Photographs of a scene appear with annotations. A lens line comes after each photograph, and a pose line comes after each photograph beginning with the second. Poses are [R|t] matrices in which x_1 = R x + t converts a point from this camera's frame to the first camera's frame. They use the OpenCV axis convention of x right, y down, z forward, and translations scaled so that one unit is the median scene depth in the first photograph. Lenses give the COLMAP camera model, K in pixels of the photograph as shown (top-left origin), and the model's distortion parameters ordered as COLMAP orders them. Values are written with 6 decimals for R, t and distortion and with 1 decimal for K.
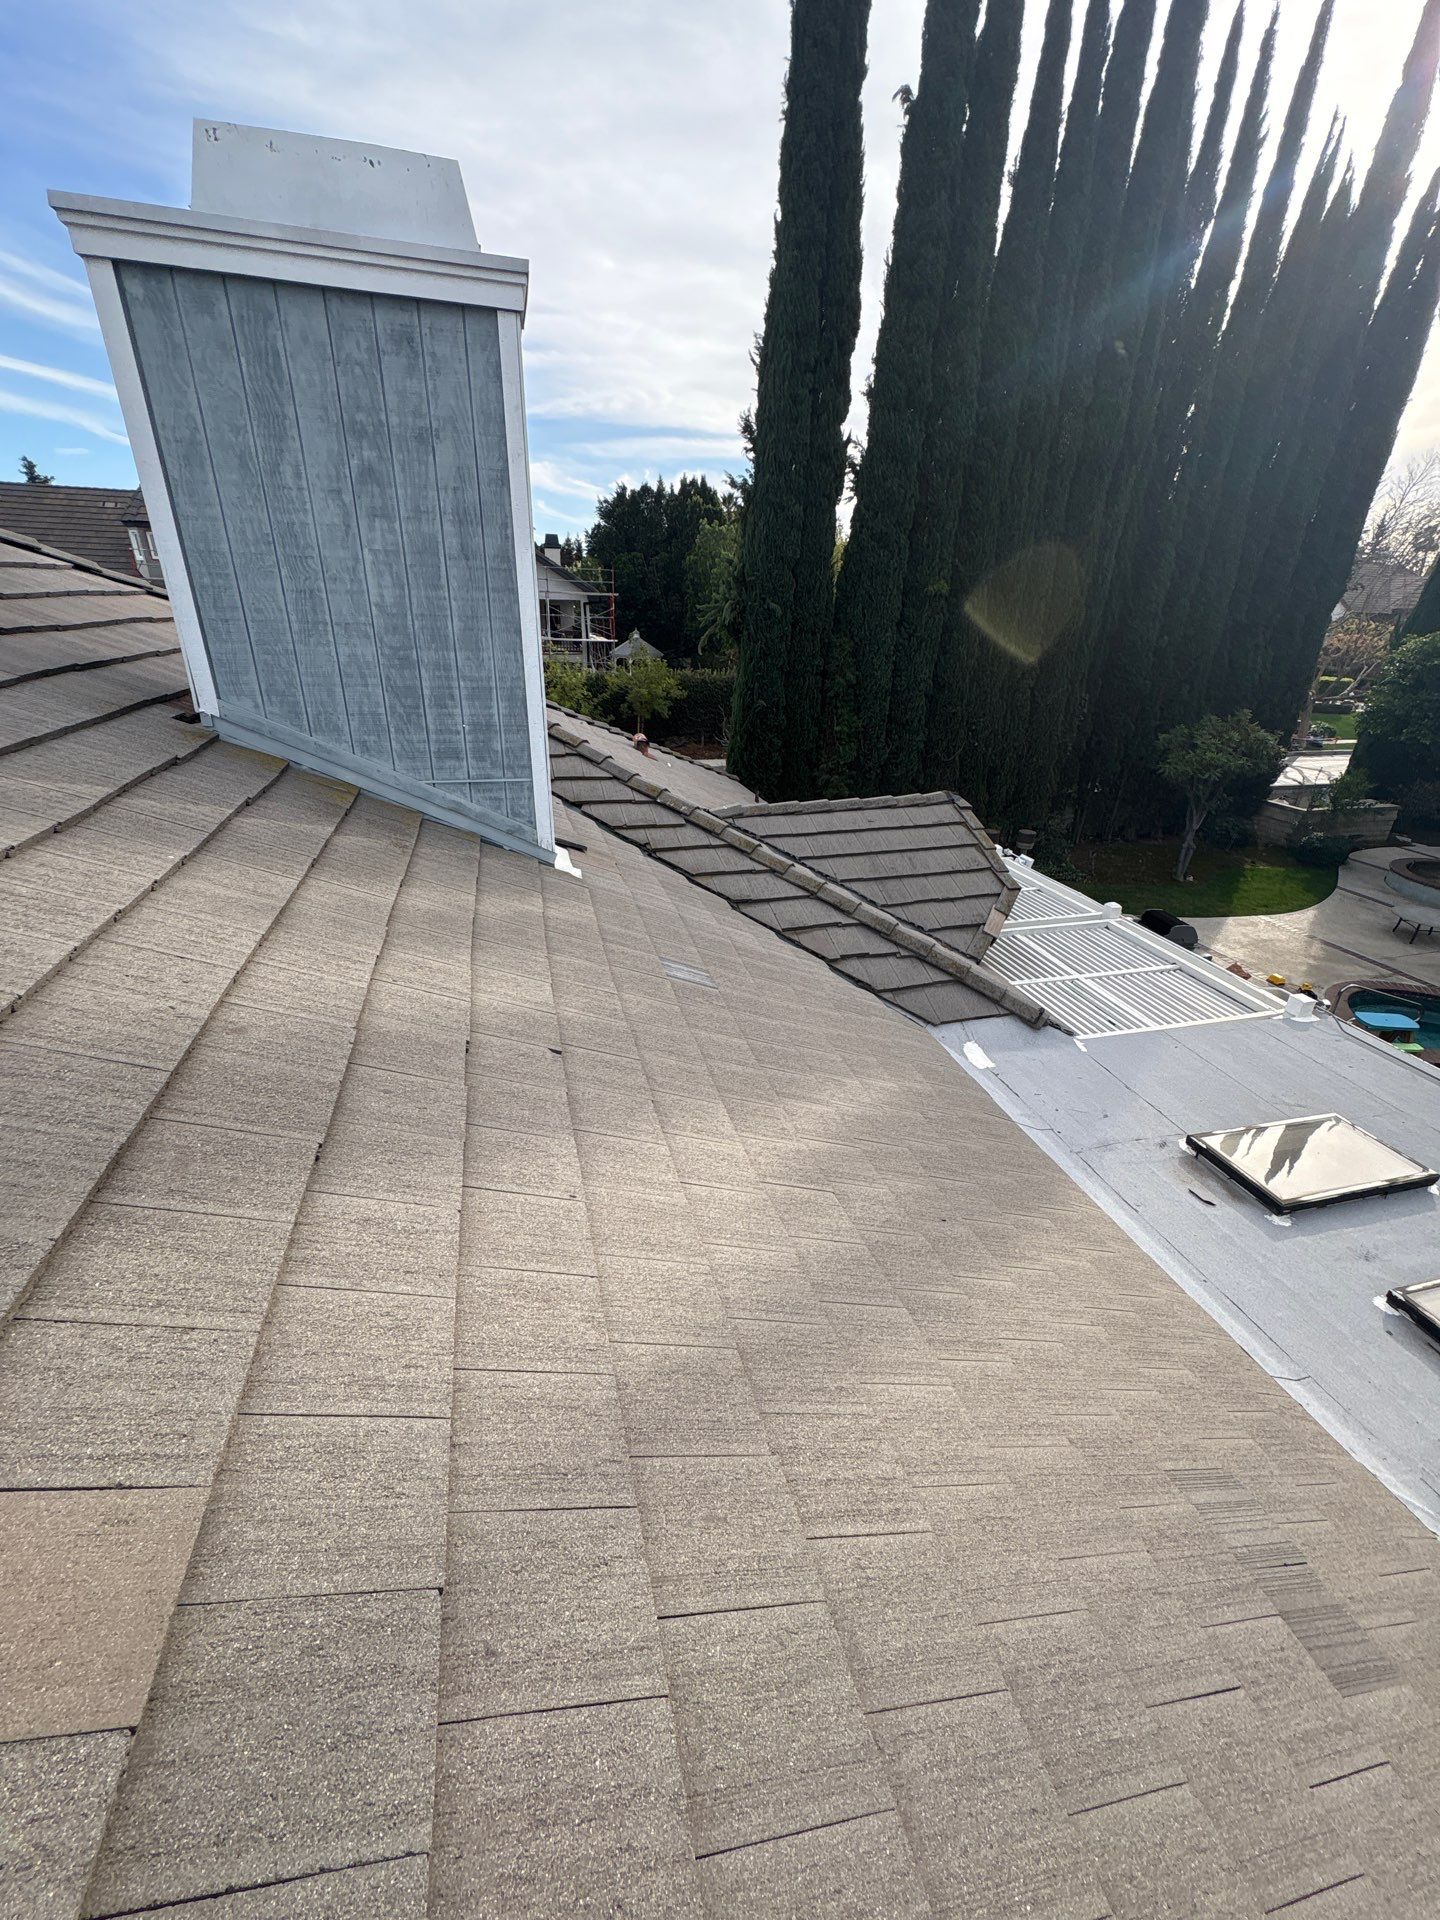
lens RADIAL K [[760.9, 0, 727.5], [0, 760.9, 963.2], [0, 0, 1]] dist [0.000909, -0.000296]
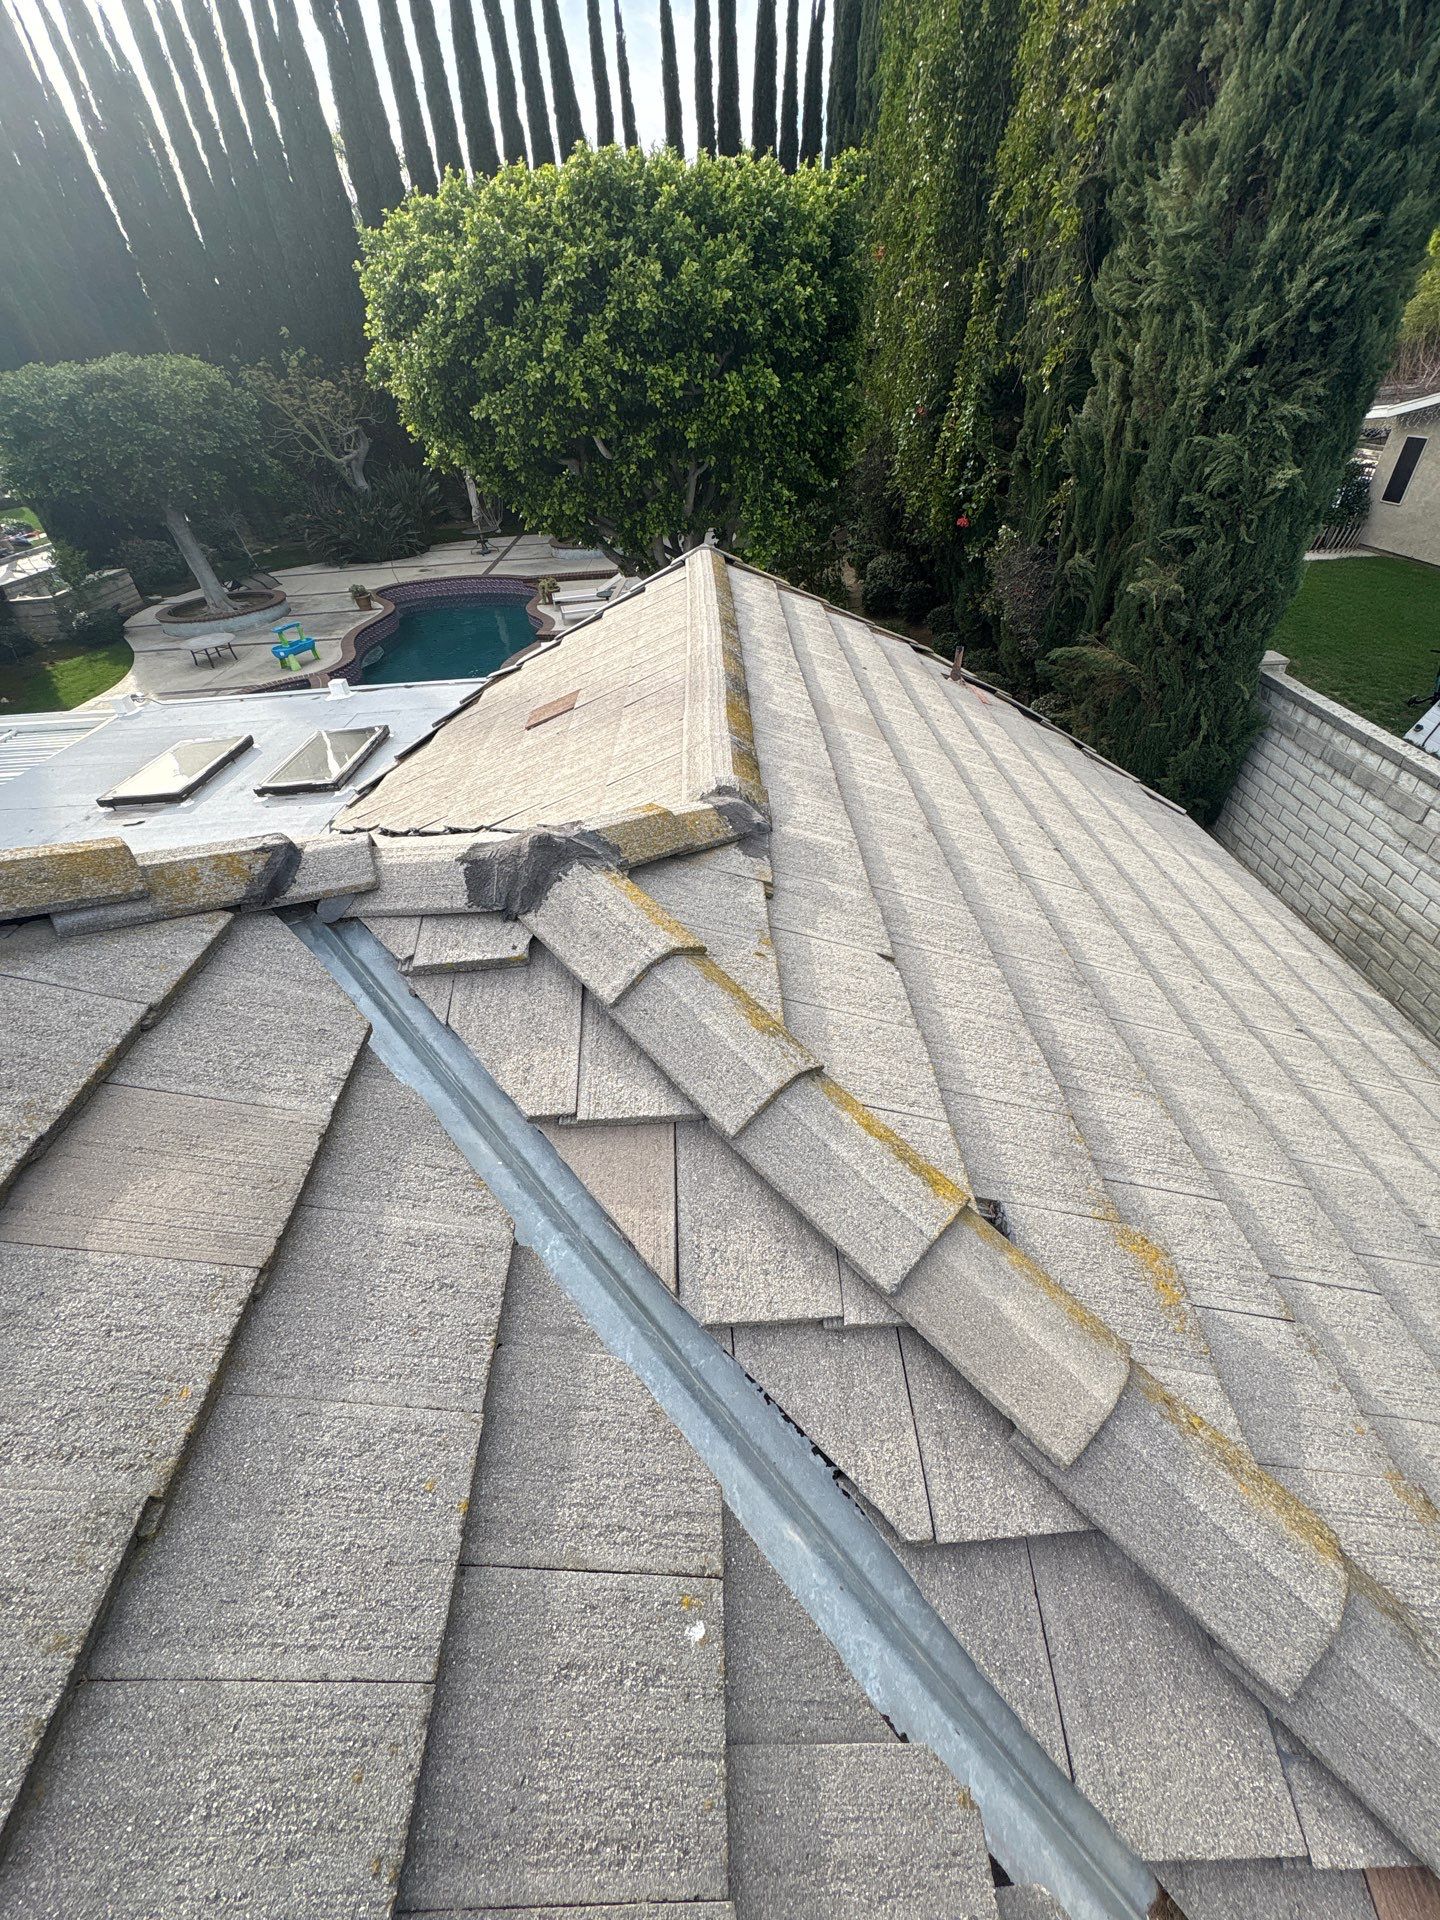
lens RADIAL K [[760.9, 0, 720.0], [0, 760.9, 961.7], [0, 0, 1]] dist [0.000909, -0.000296]
pose [[0.239356, -0.644164, 0.726472, -0.080157], [0.479536, 0.729026, 0.488433, 0.112824], [-0.844248, 0.231460, 0.483396, -0.144272]]
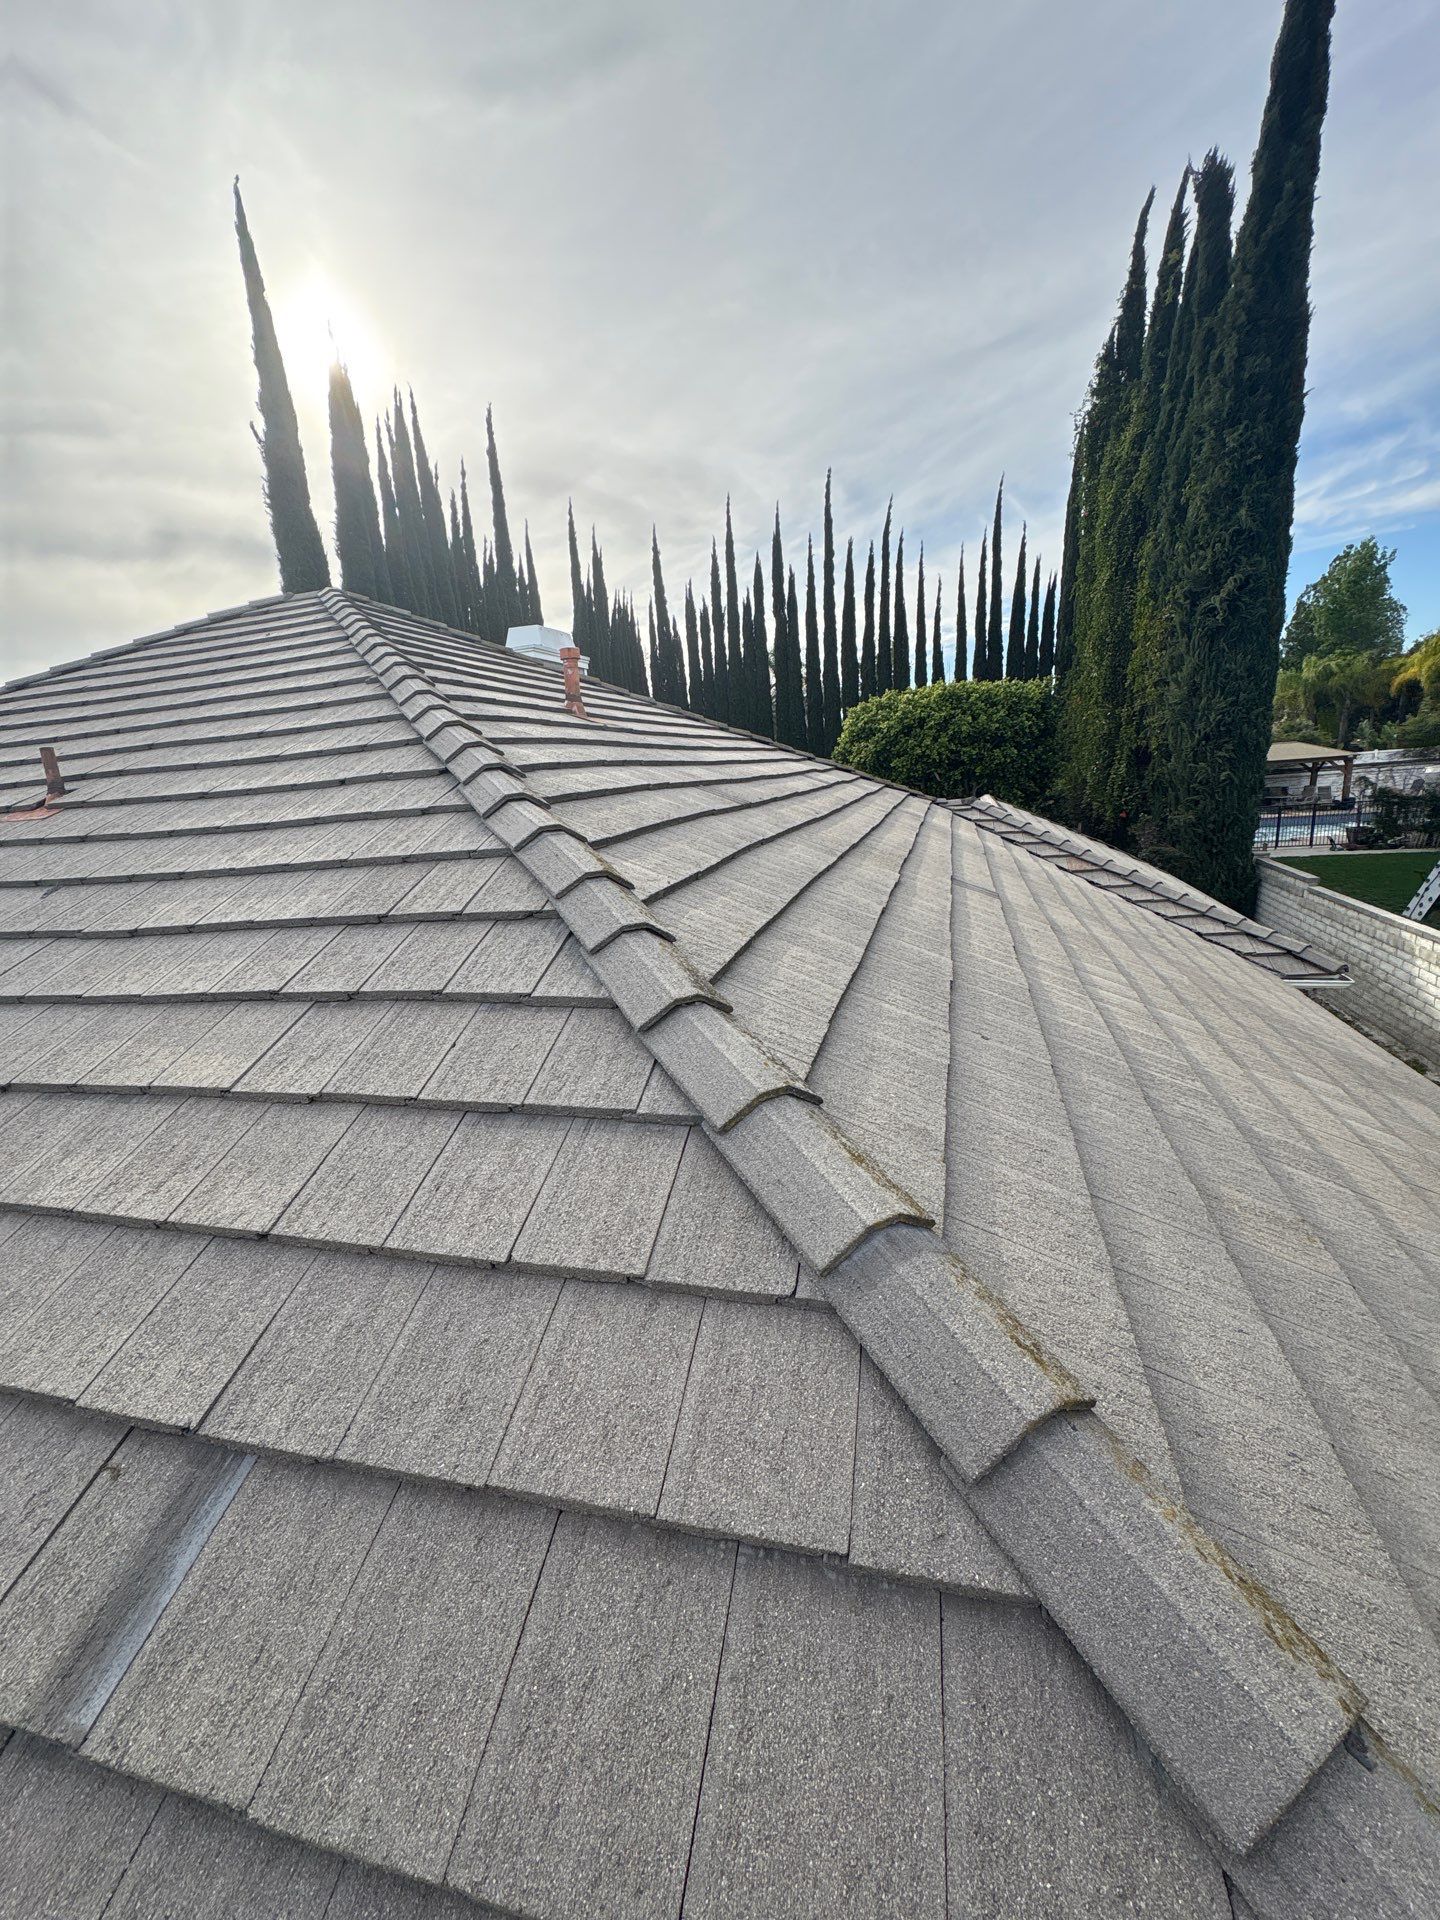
lens RADIAL K [[760.9, 0, 723.0], [0, 760.9, 961.8], [0, 0, 1]] dist [0.000909, -0.000296]
pose [[0.520395, -0.282751, 0.805755, -0.892913], [0.454272, 0.890657, 0.019154, 0.167061], [-0.723067, 0.356064, 0.591939, -0.306562]]
